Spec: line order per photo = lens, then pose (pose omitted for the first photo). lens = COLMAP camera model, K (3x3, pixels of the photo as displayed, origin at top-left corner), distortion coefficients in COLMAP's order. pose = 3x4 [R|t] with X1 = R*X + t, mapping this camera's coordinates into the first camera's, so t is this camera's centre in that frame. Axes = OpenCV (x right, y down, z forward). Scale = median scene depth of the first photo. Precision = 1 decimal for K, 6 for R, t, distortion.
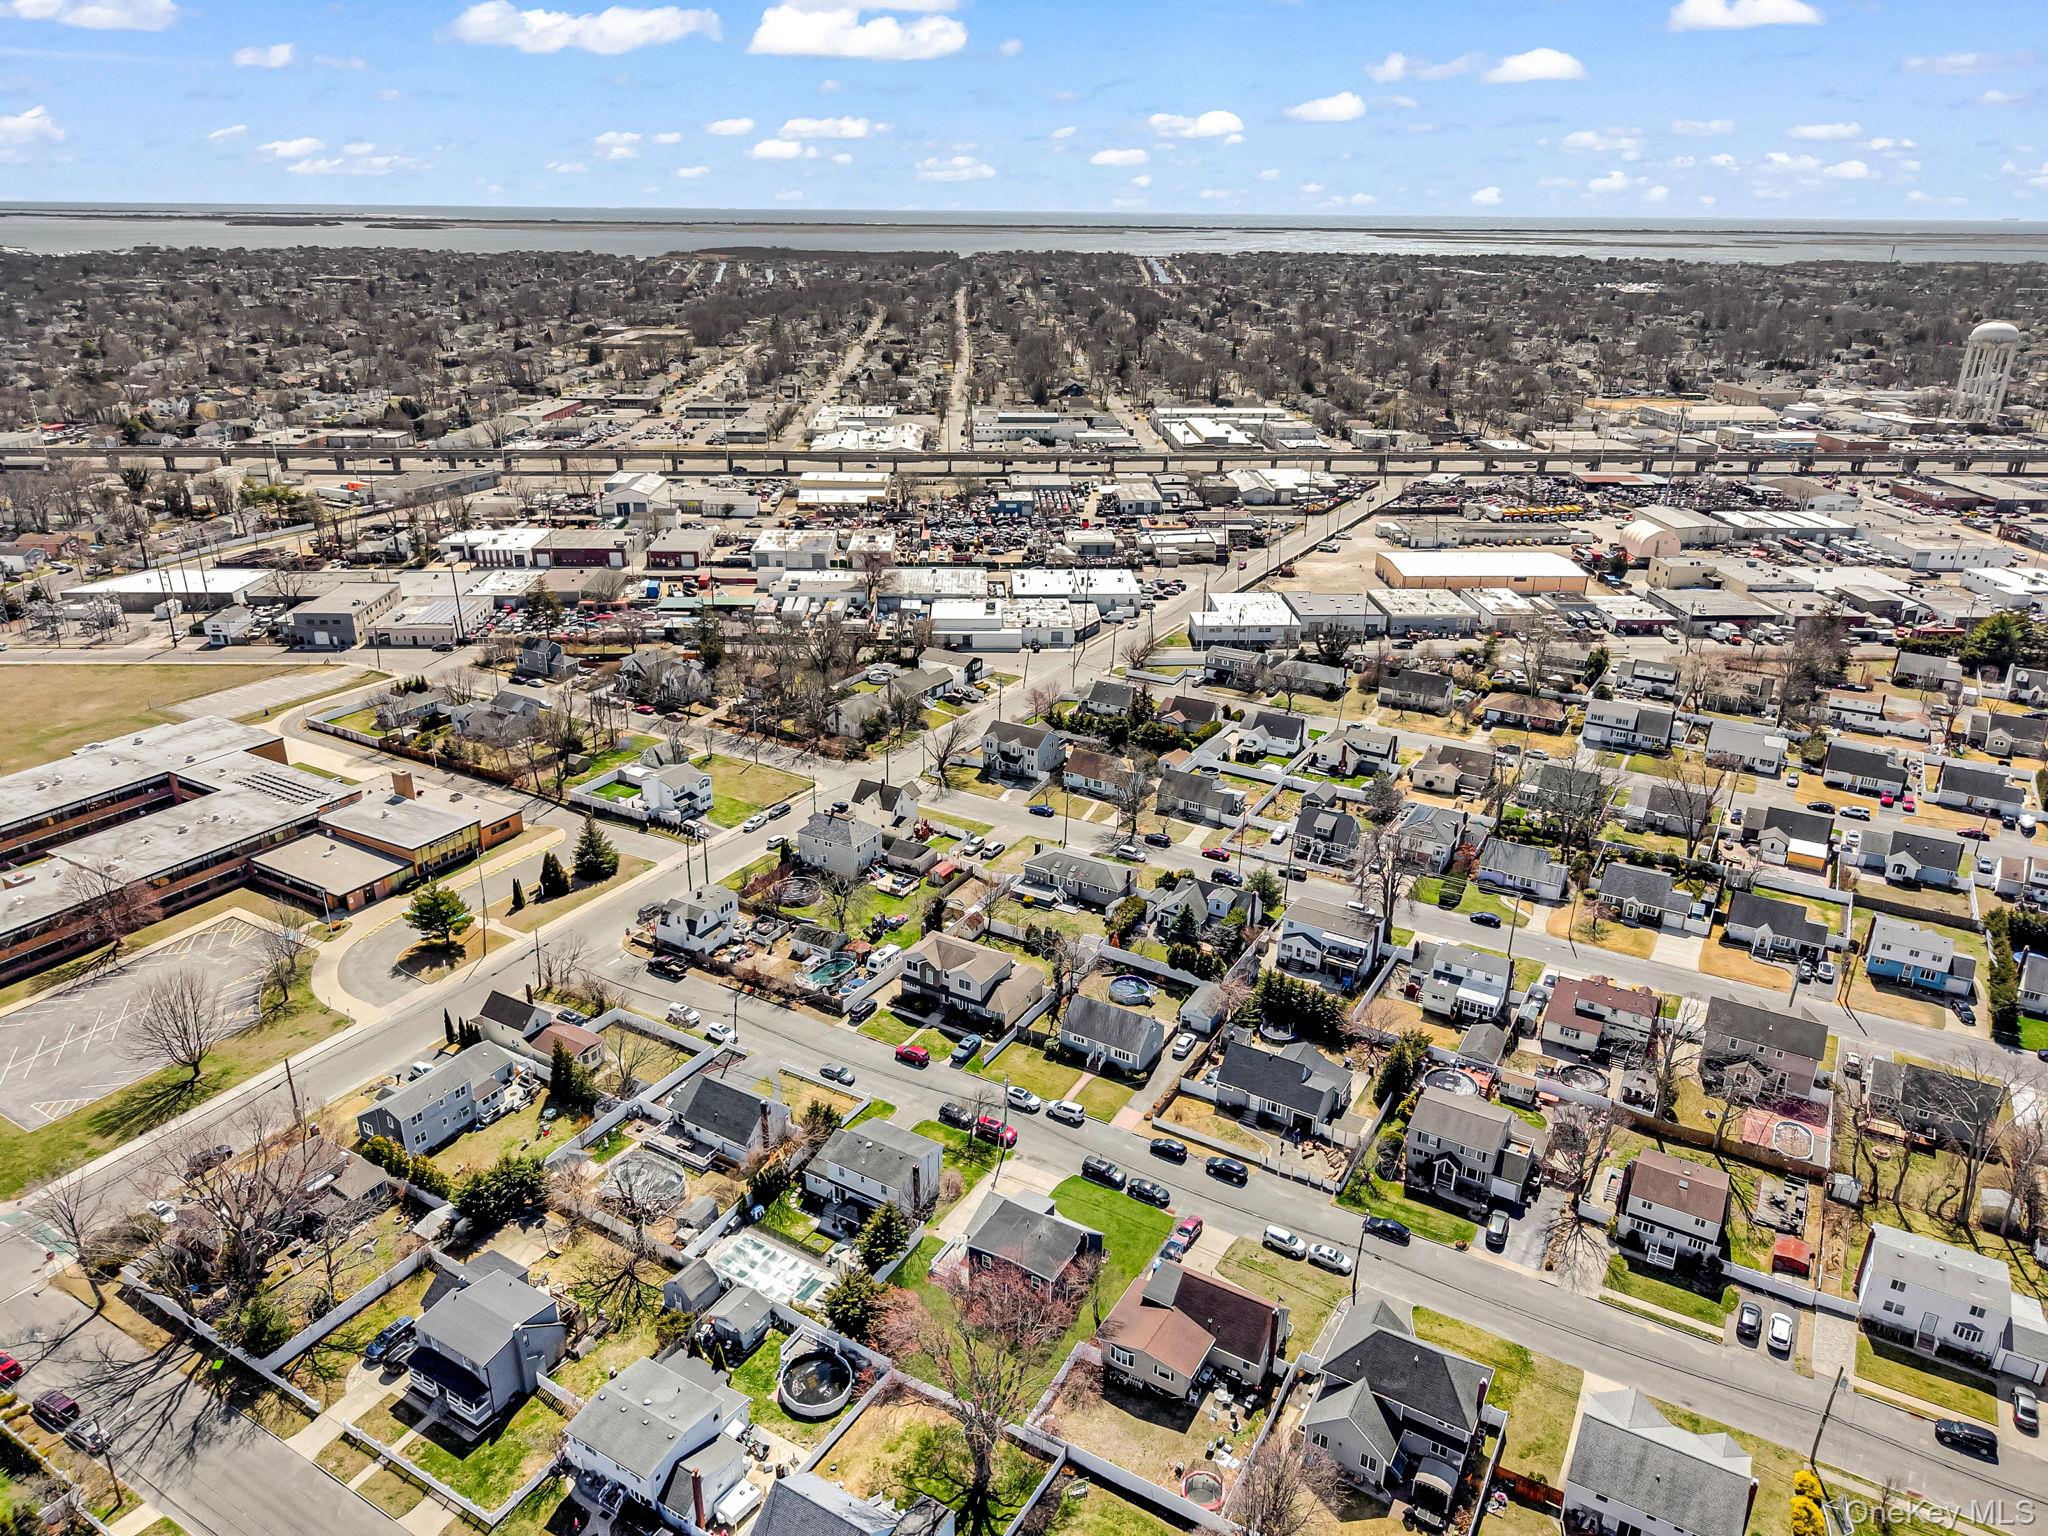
lens RADIAL K [[1373.2, 0, 1018.0], [0, 1373.2, 761.4], [0, 0, 1]] dist [-0.000618, -0.001542]
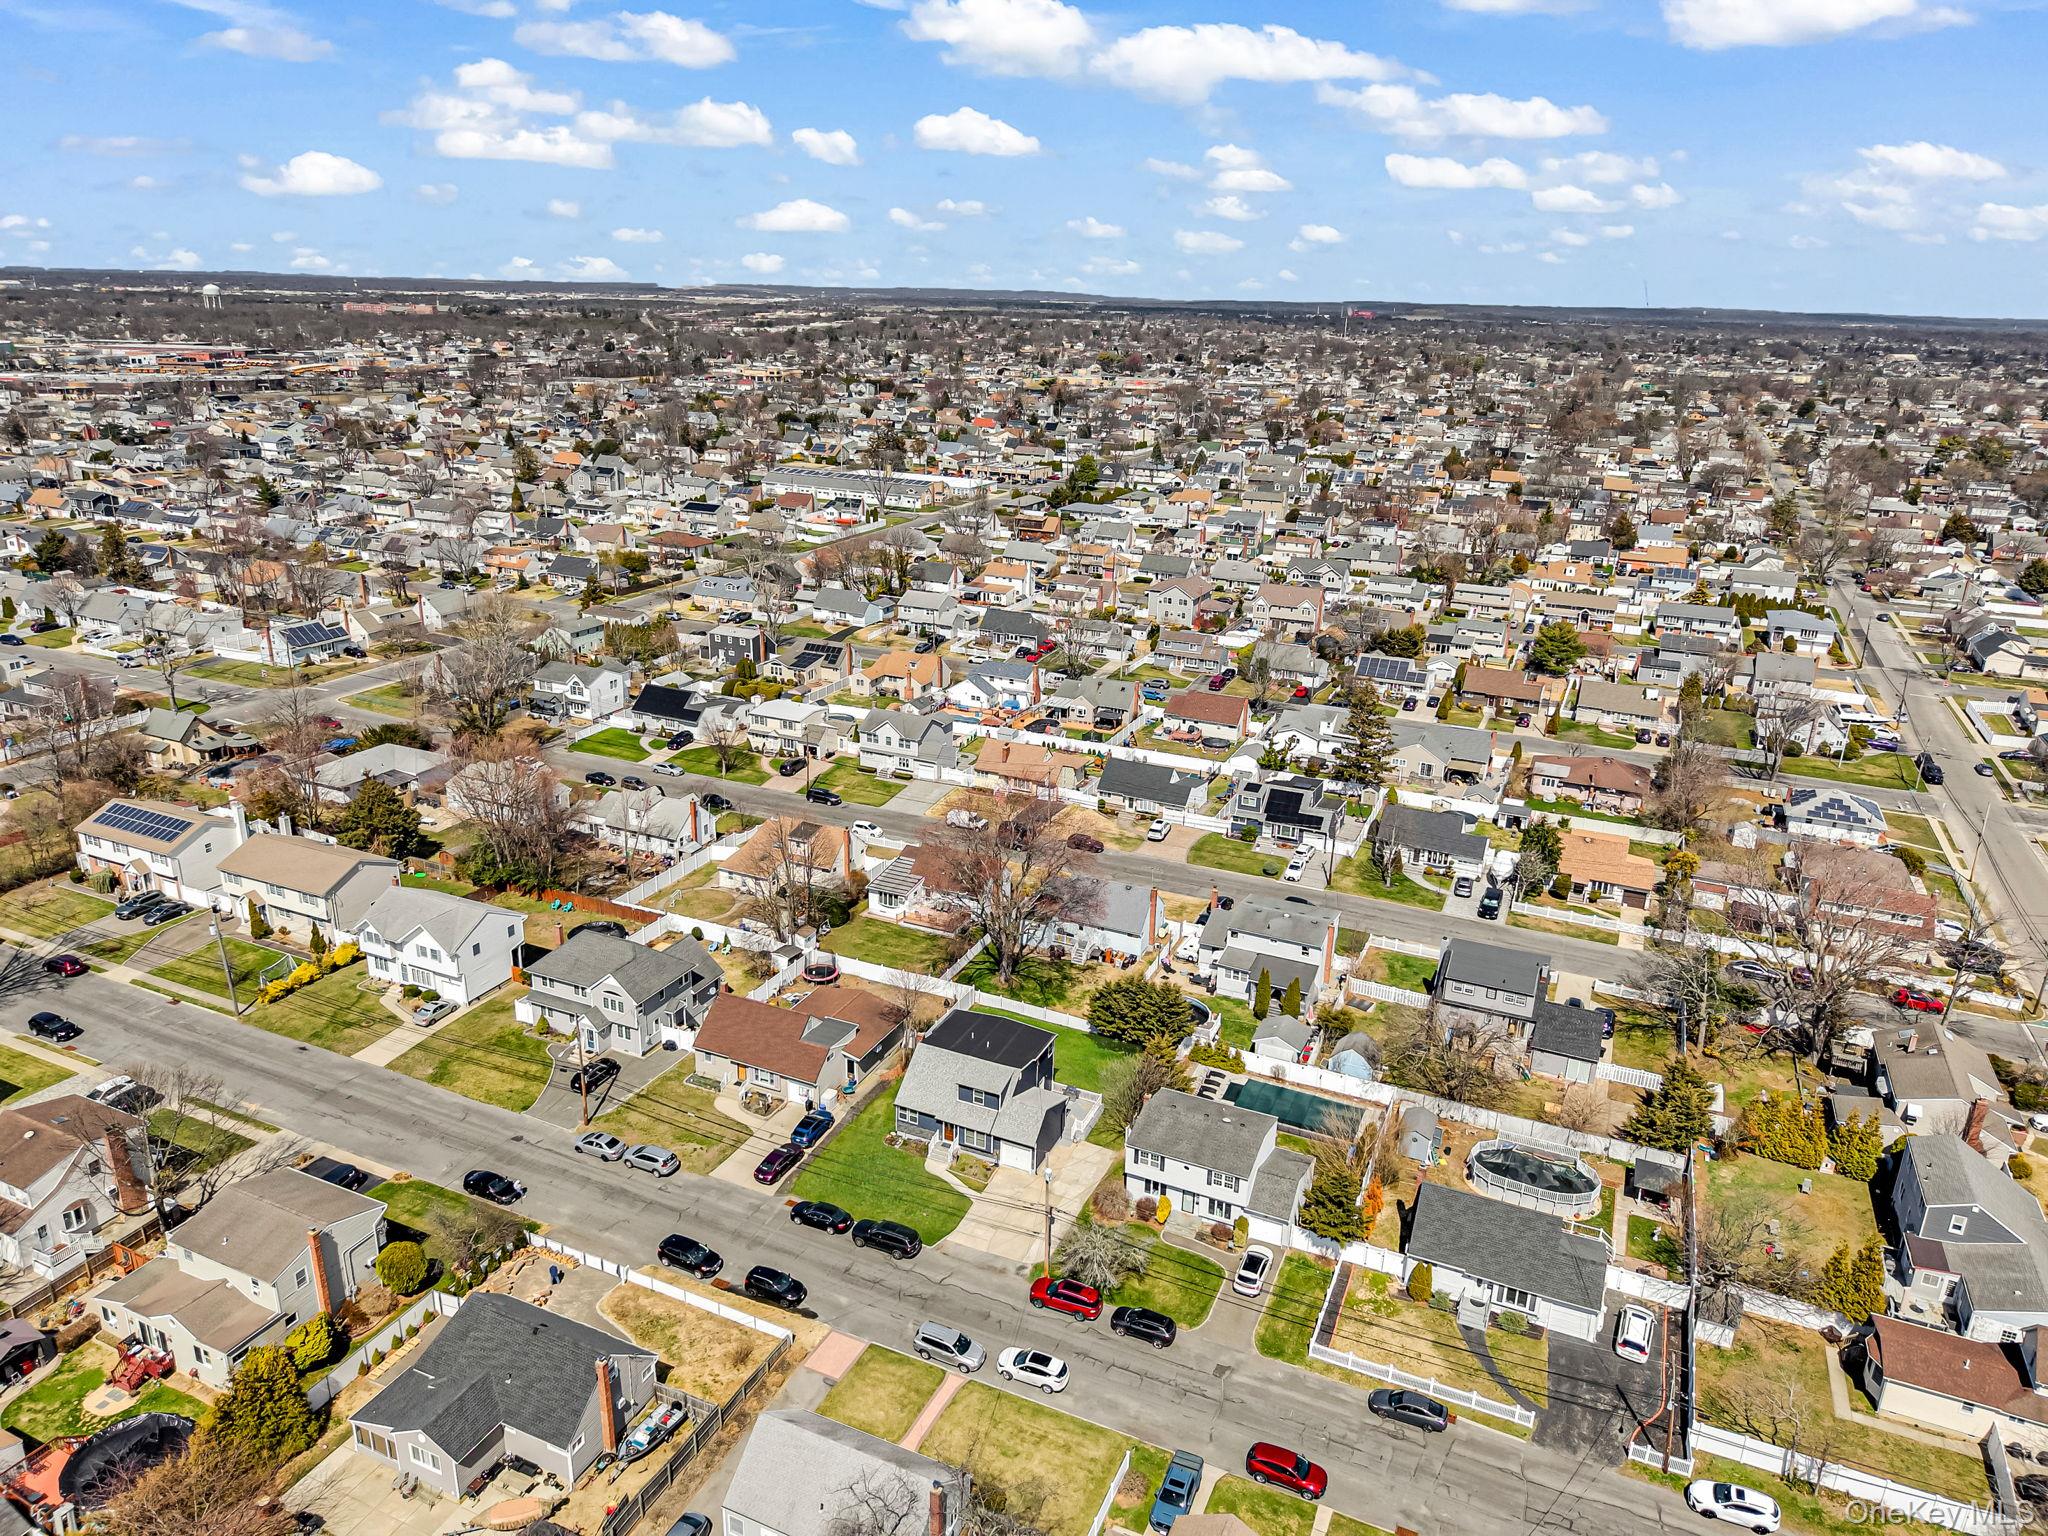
lens RADIAL K [[1373.2, 0, 1018.0], [0, 1373.2, 761.4], [0, 0, 1]] dist [-0.000618, -0.001542]
pose [[-0.993407, 0.004789, -0.114538, 0.076296], [-0.071914, 0.752055, 0.655166, -0.304179], [0.089276, 0.659083, -0.746752, 1.366966]]
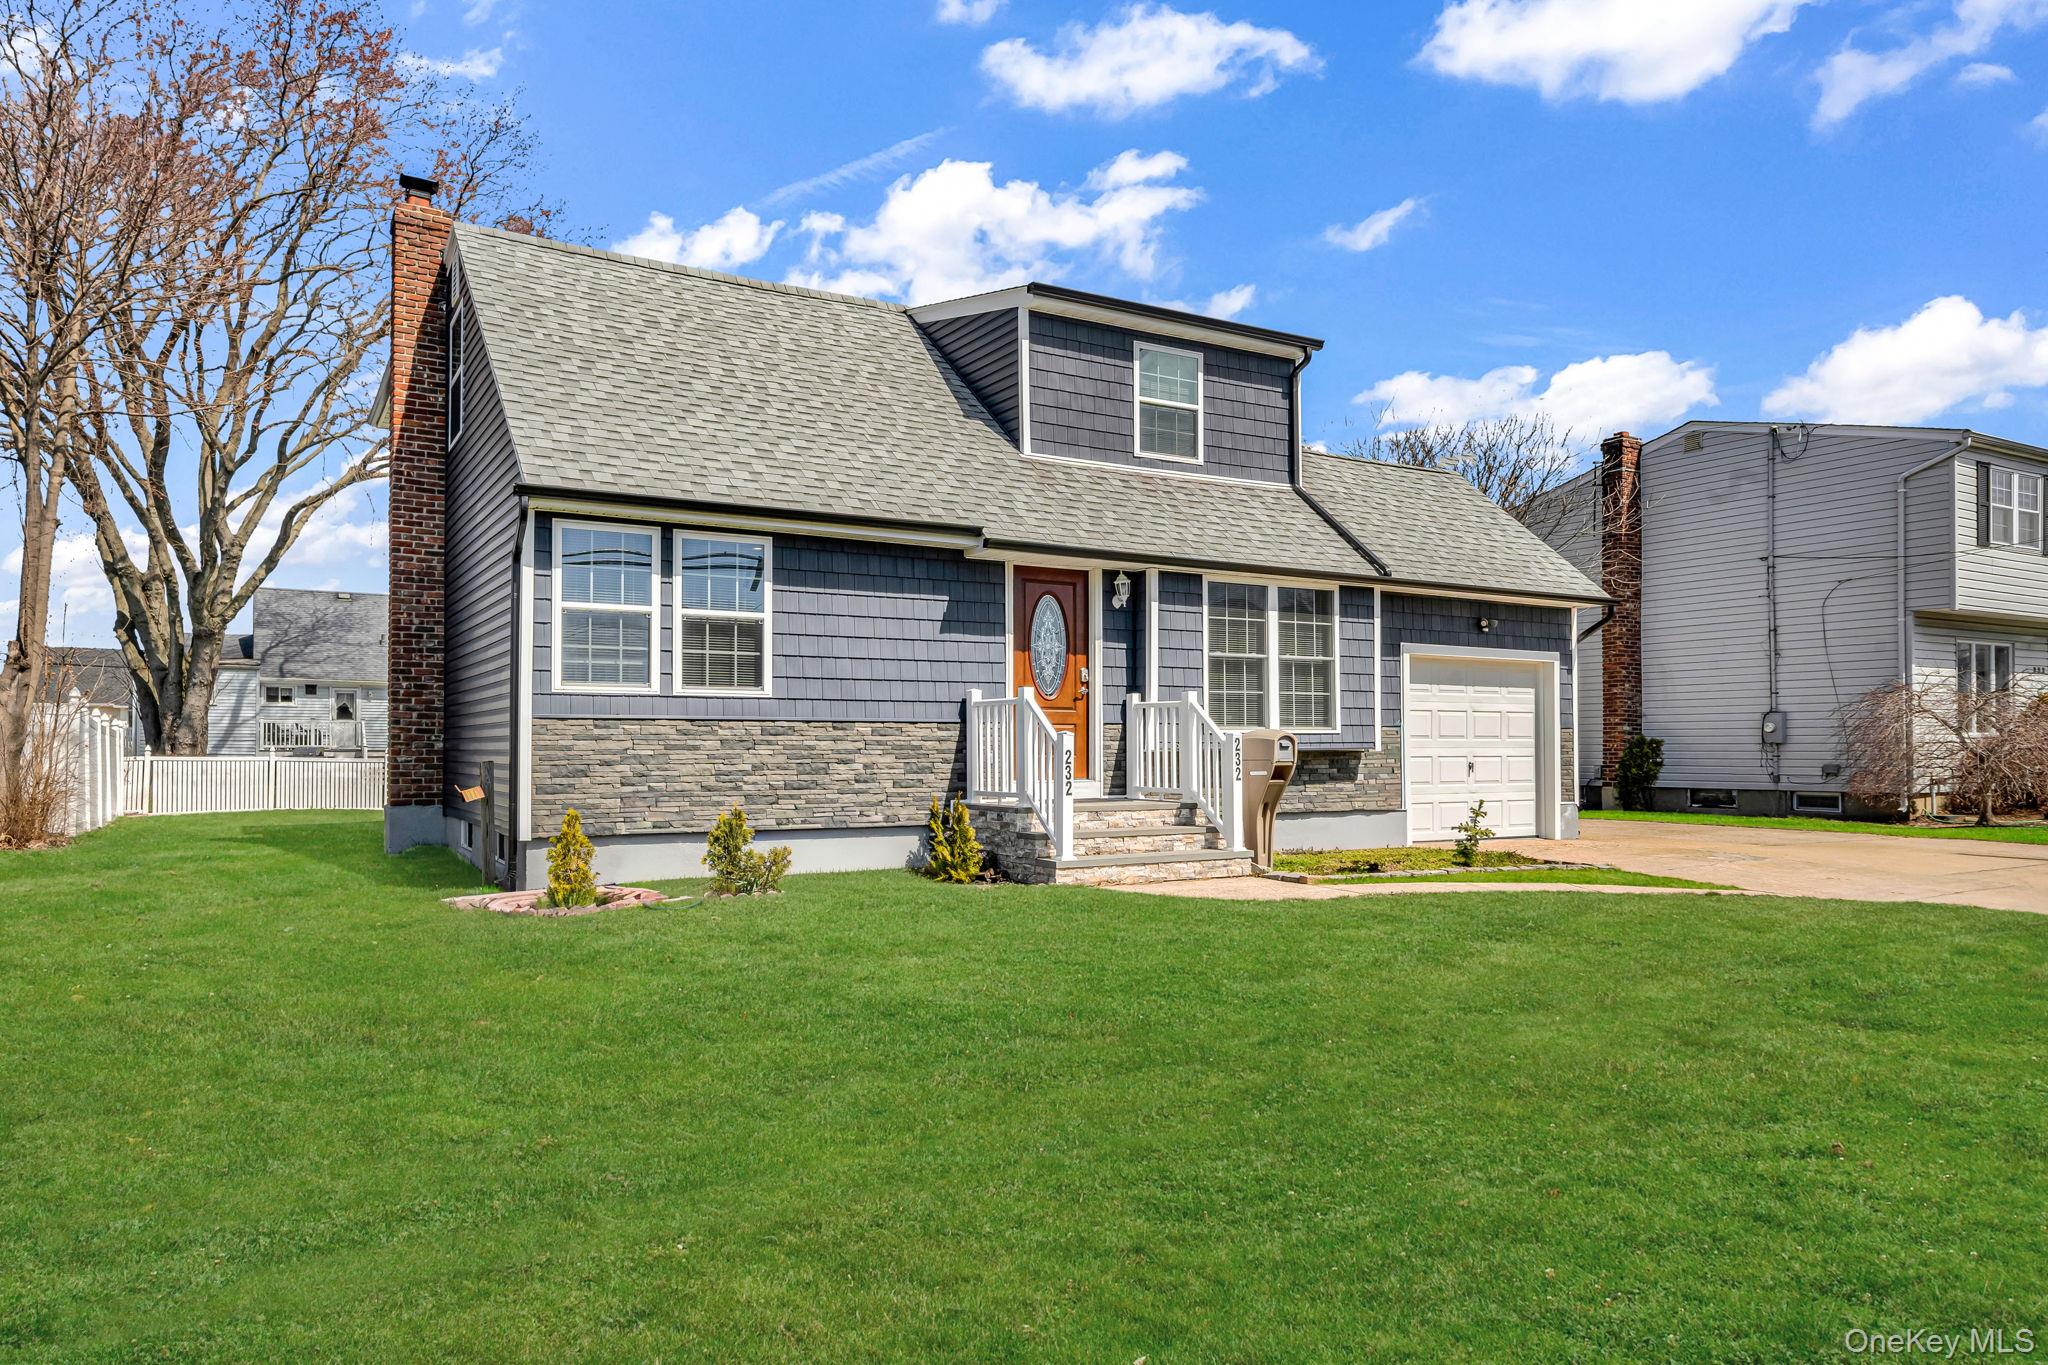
lens RADIAL K [[1333.2, 0, 993.9], [0, 1333.2, 723.9], [0, 0, 1]] dist [-0.006045, -0.000027]
pose [[-0.499090, -0.019817, -0.866323, 0.104334], [-0.330971, 0.928304, 0.169439, 0.312873], [0.800854, 0.371294, -0.469866, 0.986086]]
